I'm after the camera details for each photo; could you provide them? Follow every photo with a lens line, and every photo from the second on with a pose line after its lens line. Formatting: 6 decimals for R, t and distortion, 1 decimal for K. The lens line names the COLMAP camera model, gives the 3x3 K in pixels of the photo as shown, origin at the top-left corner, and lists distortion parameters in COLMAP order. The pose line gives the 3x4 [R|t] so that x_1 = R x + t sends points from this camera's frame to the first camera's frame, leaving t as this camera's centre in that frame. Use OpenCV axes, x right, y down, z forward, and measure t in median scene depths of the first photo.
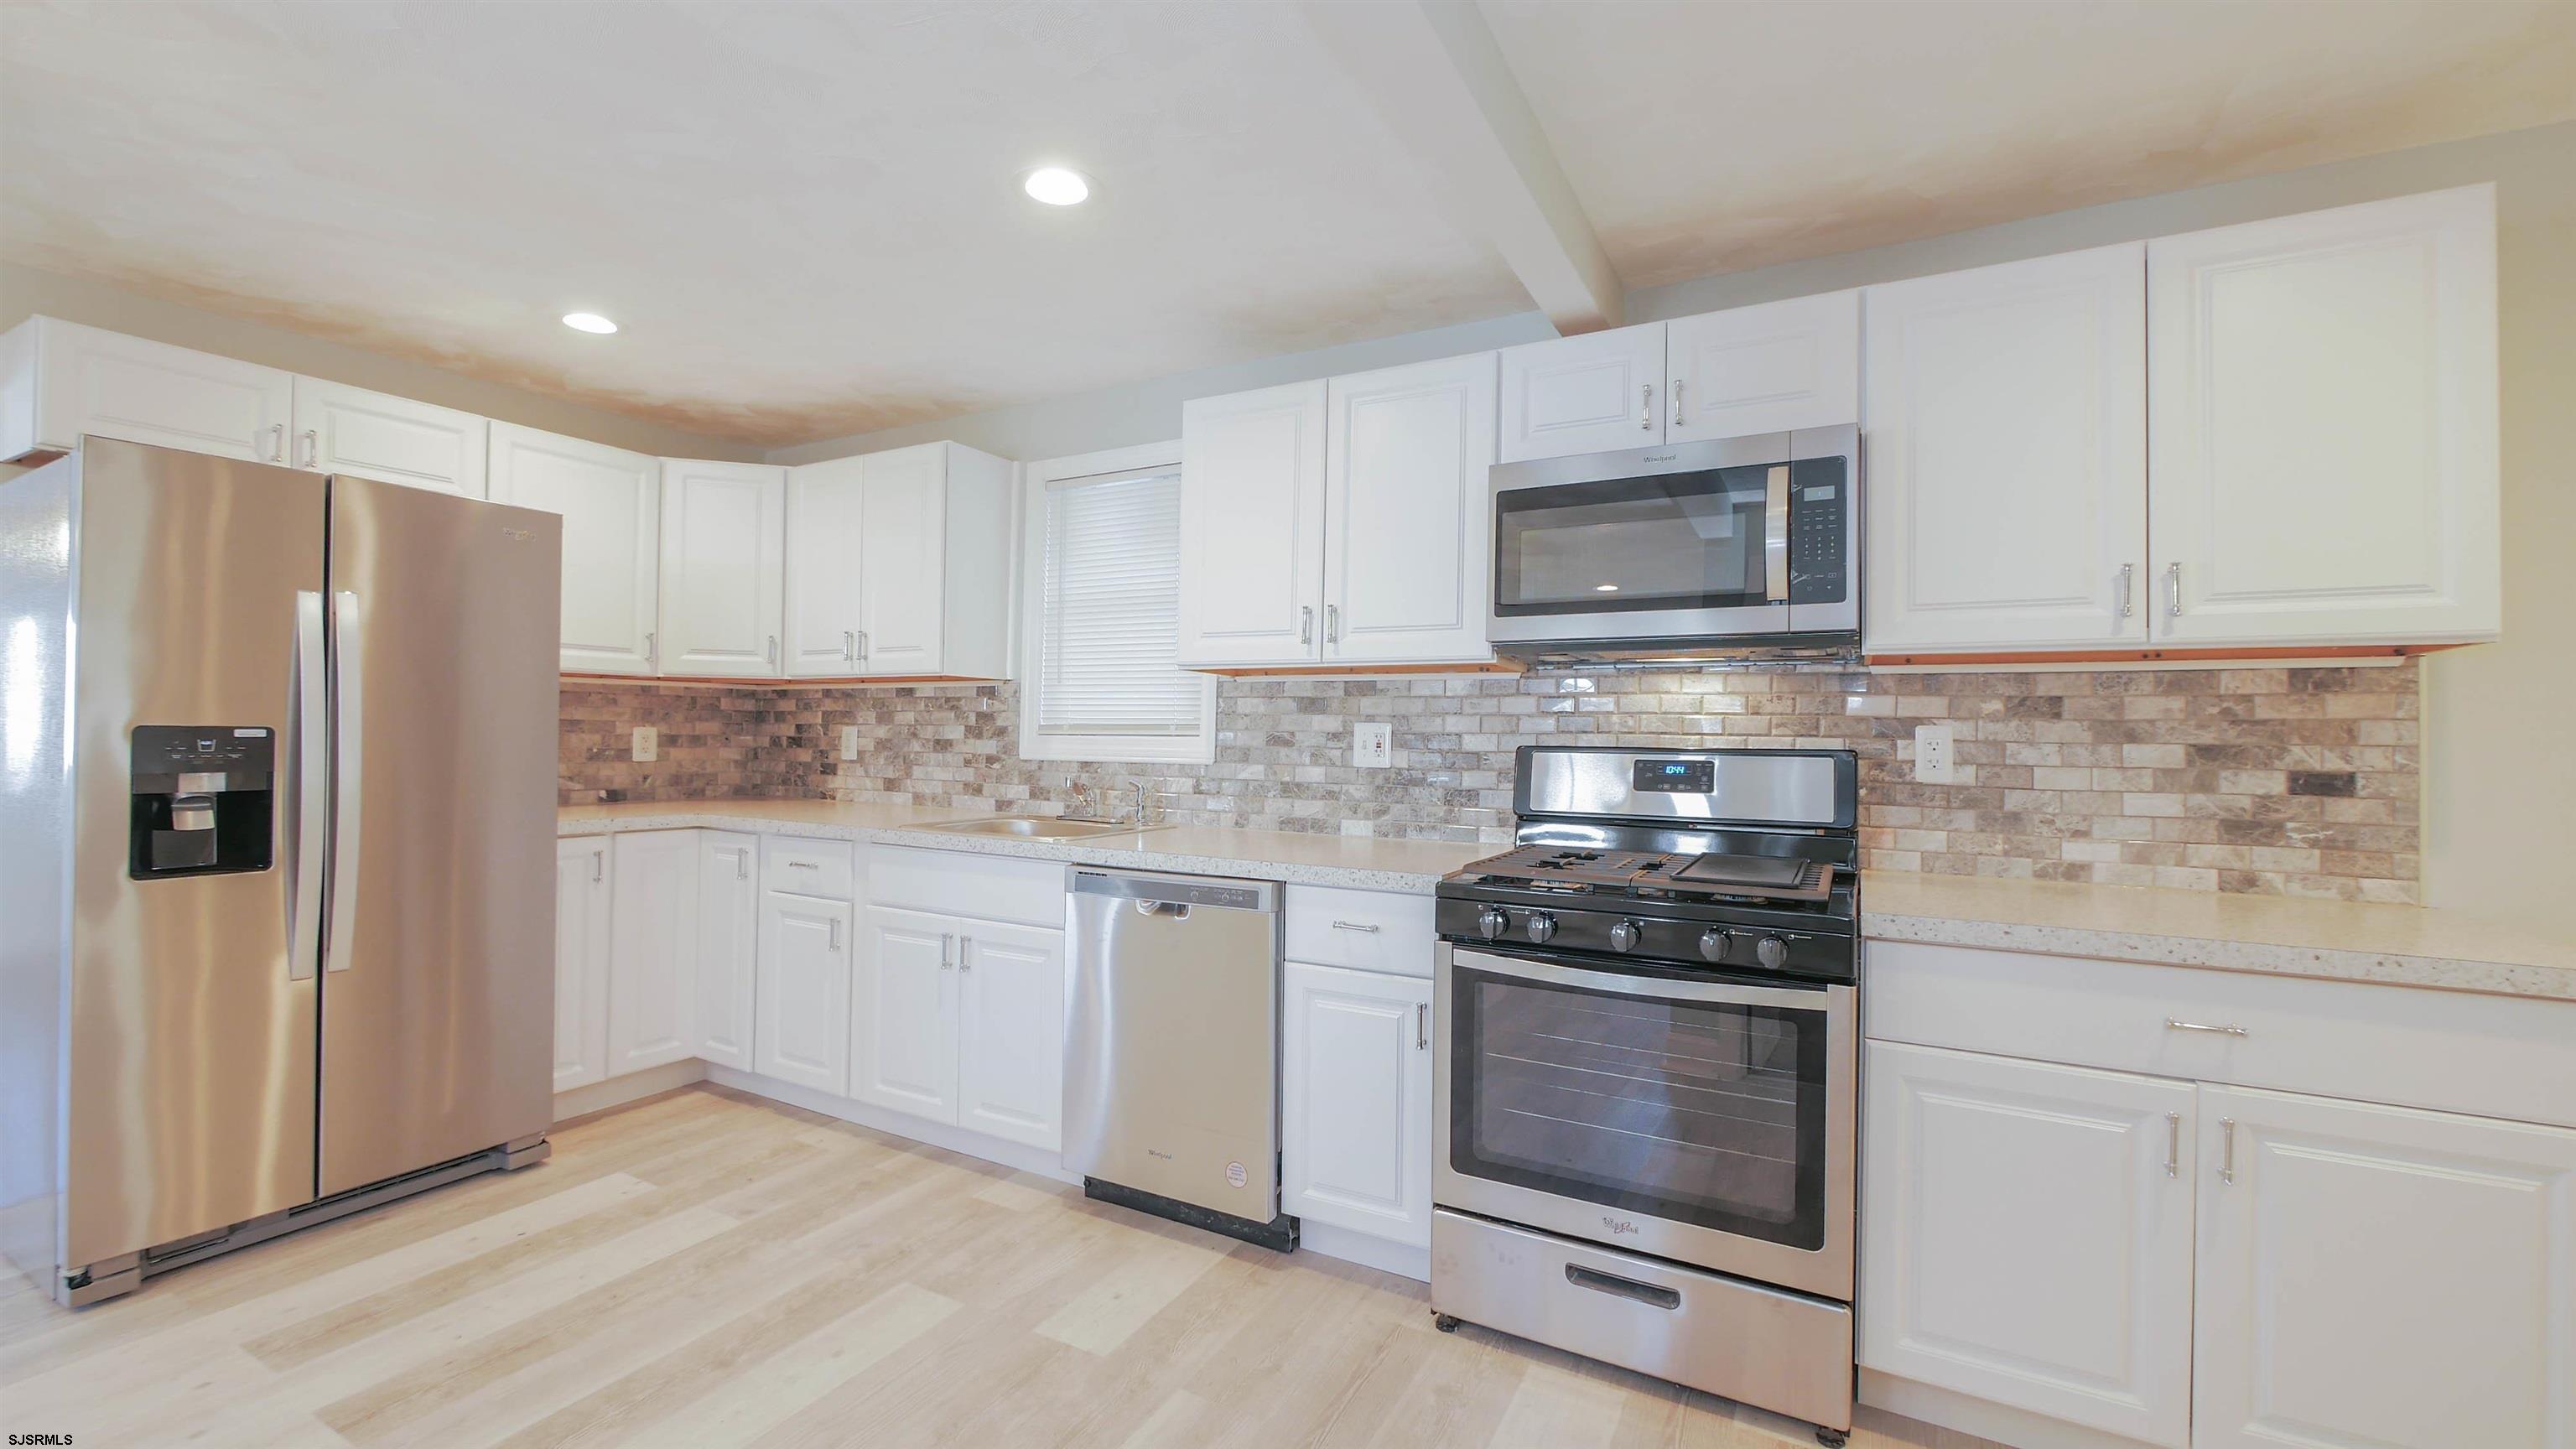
lens RADIAL K [[1059.1, 0, 1271.6], [0, 1059.1, 727.9], [0, 0, 1]] dist [-0.007125, 0.000757]
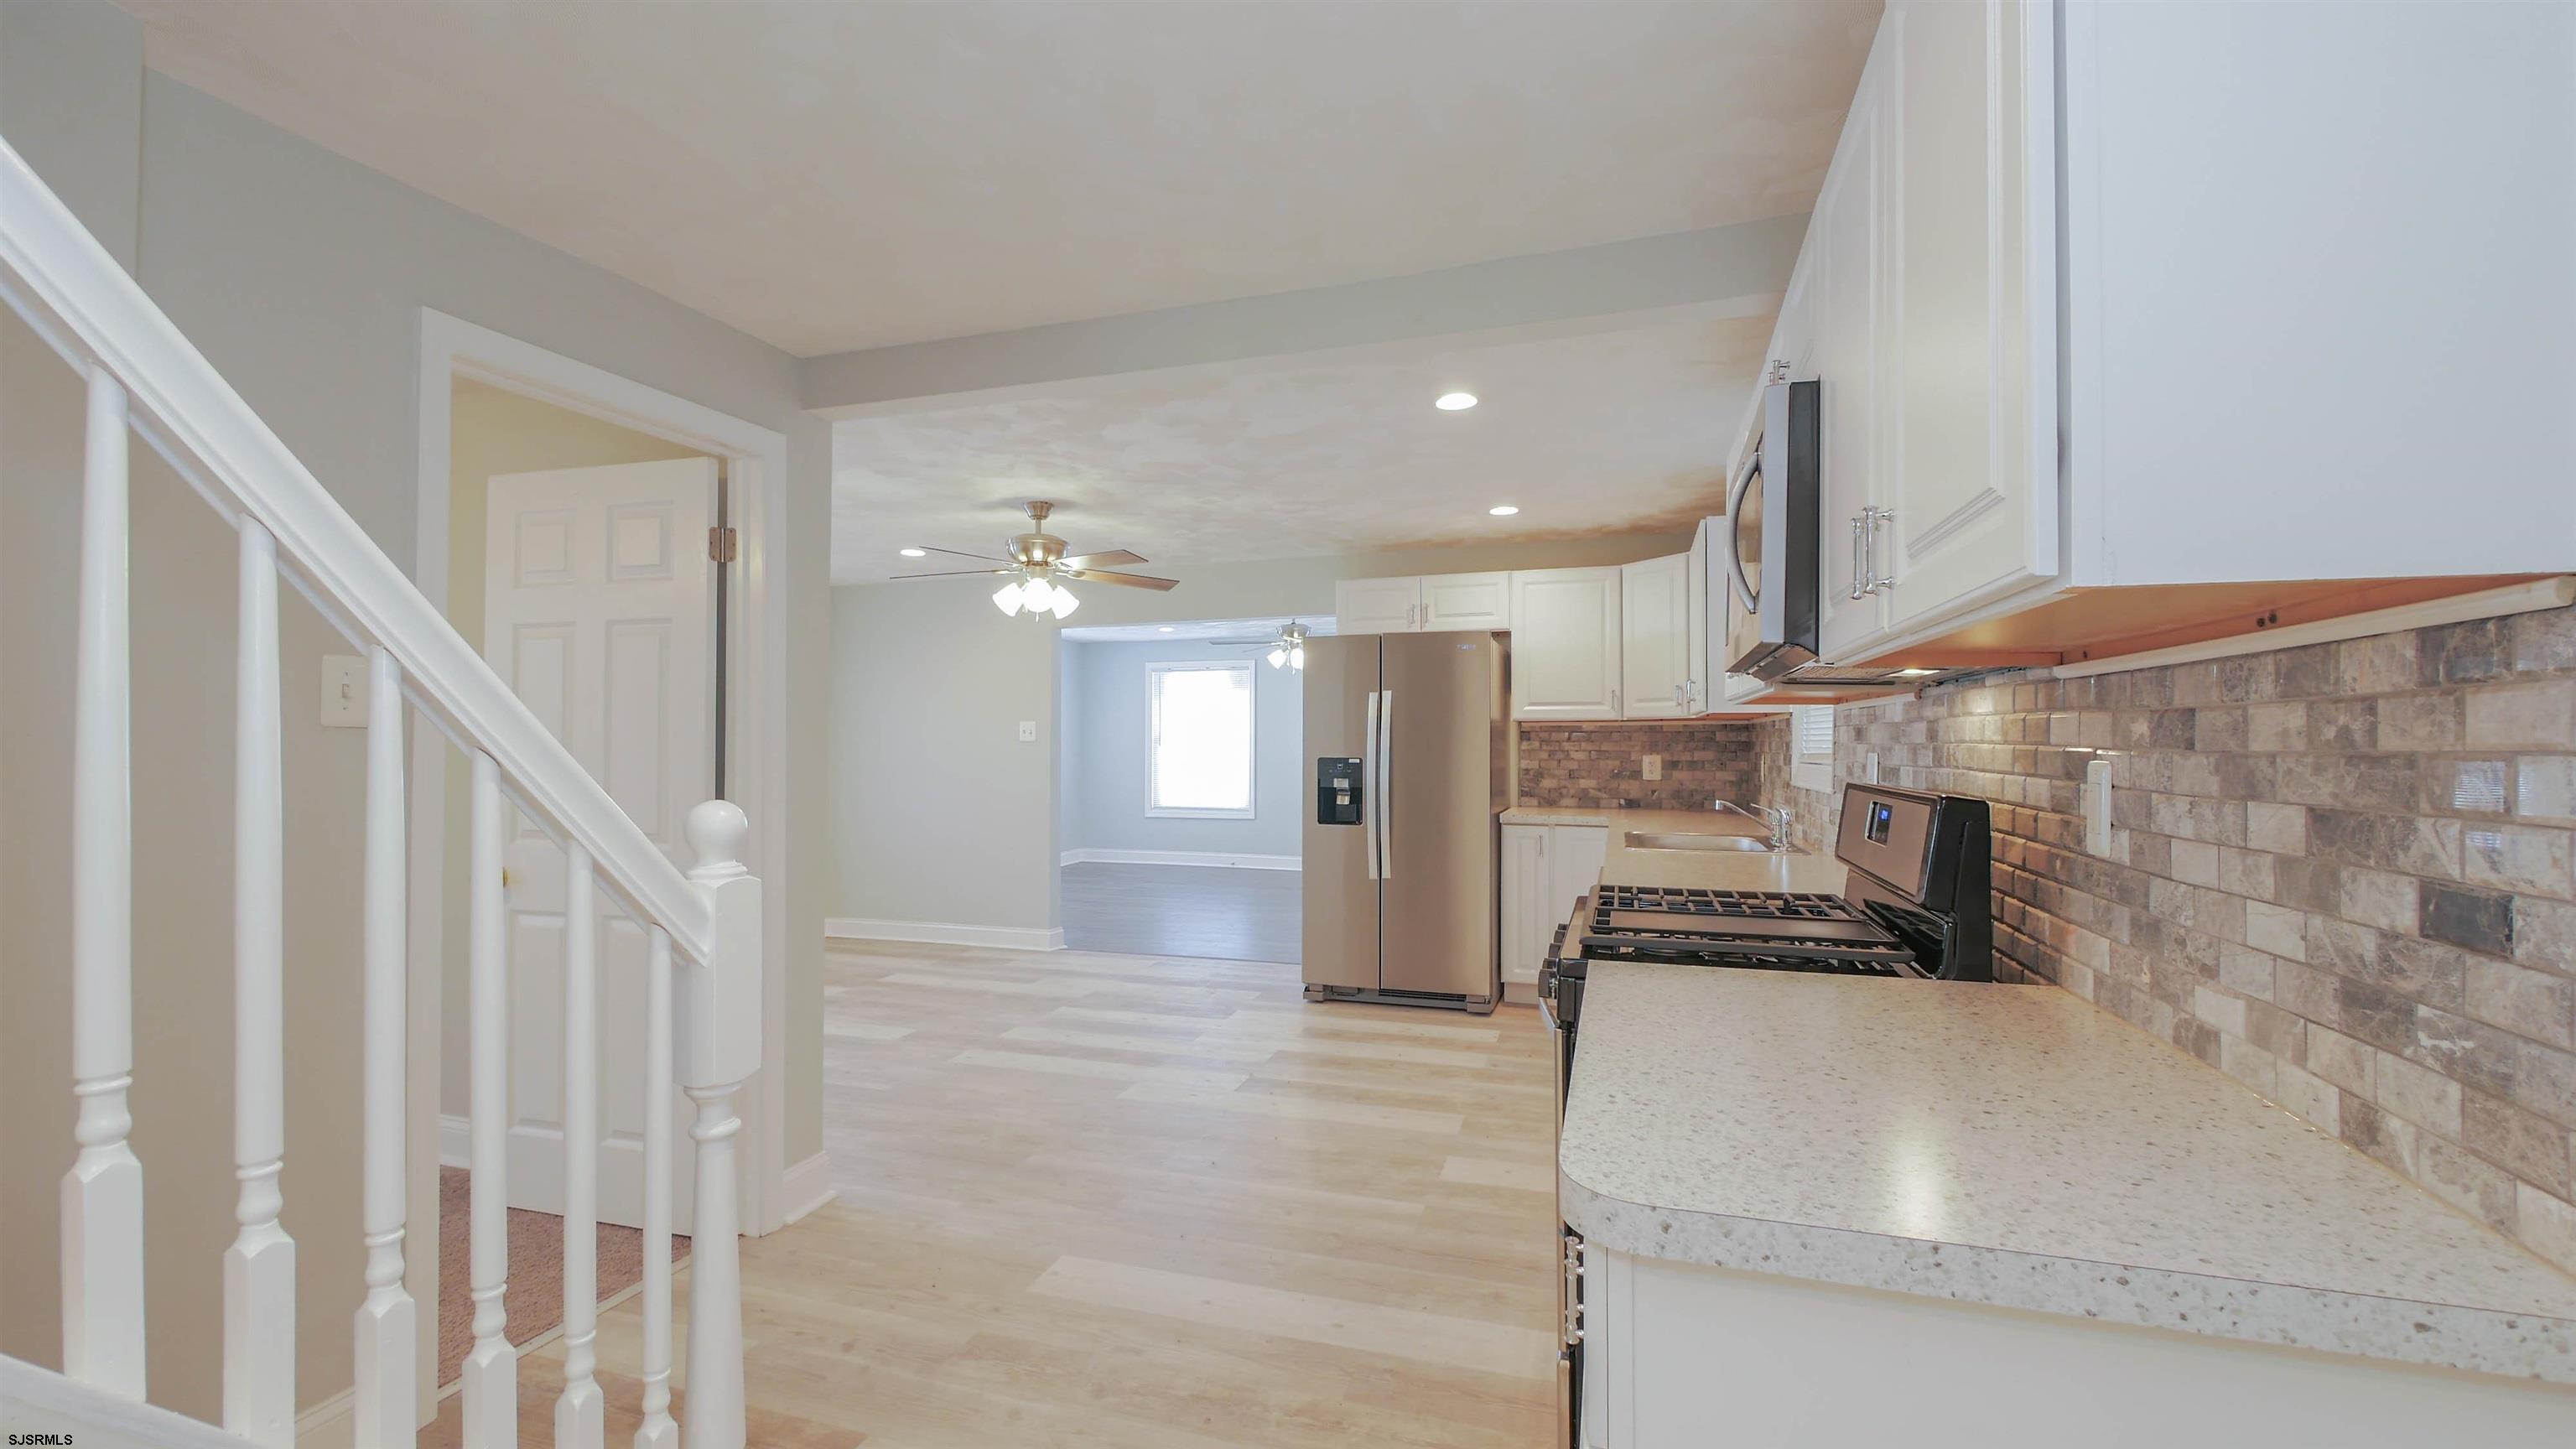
lens RADIAL K [[1064.2, 0, 1278.1], [0, 1064.2, 724.7], [0, 0, 1]] dist [-0.010011, 0.000377]
pose [[0.188794, -0.028491, -0.981603, 0.900427], [0.007378, 0.999592, -0.027594, -0.007691], [0.981989, -0.002033, 0.188927, 0.340295]]
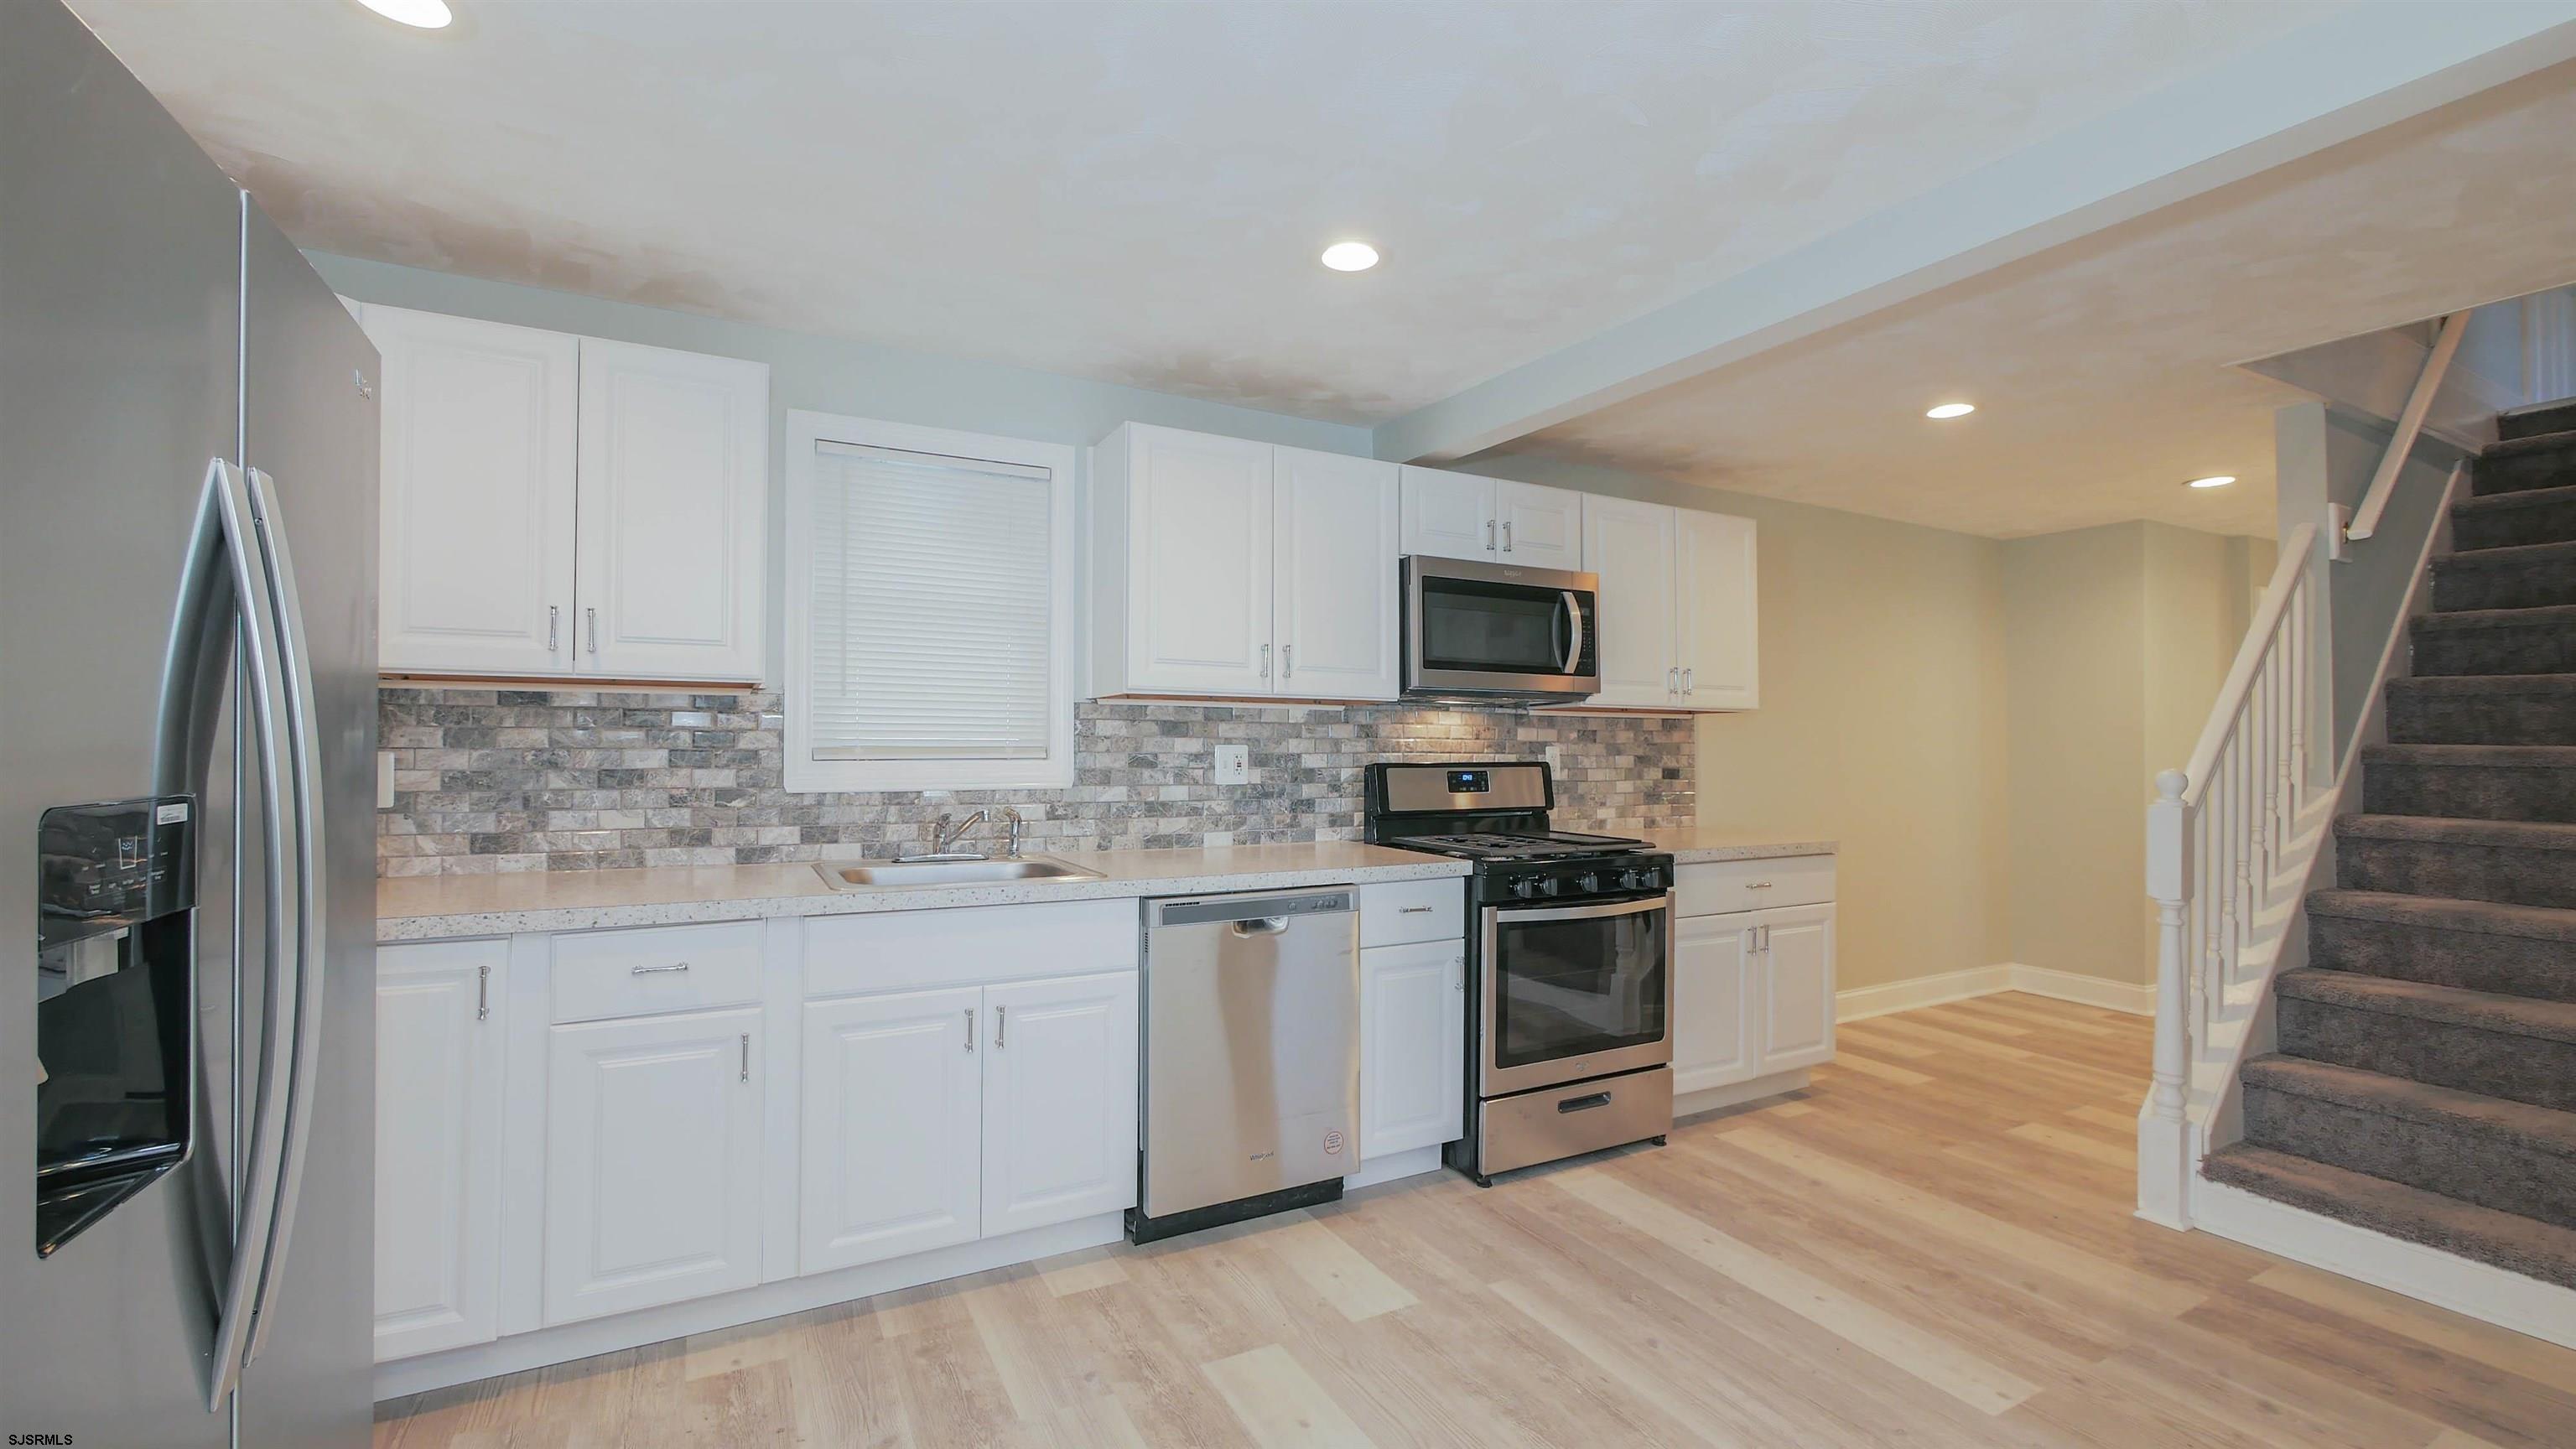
lens RADIAL K [[1059.1, 0, 1271.6], [0, 1059.1, 727.9], [0, 0, 1]] dist [-0.007125, 0.000757]
pose [[0.548783, 0.003261, 0.835958, -0.845511], [-0.004232, 0.999990, -0.001123, -0.022495], [-0.835954, -0.002921, 0.548792, 0.348651]]
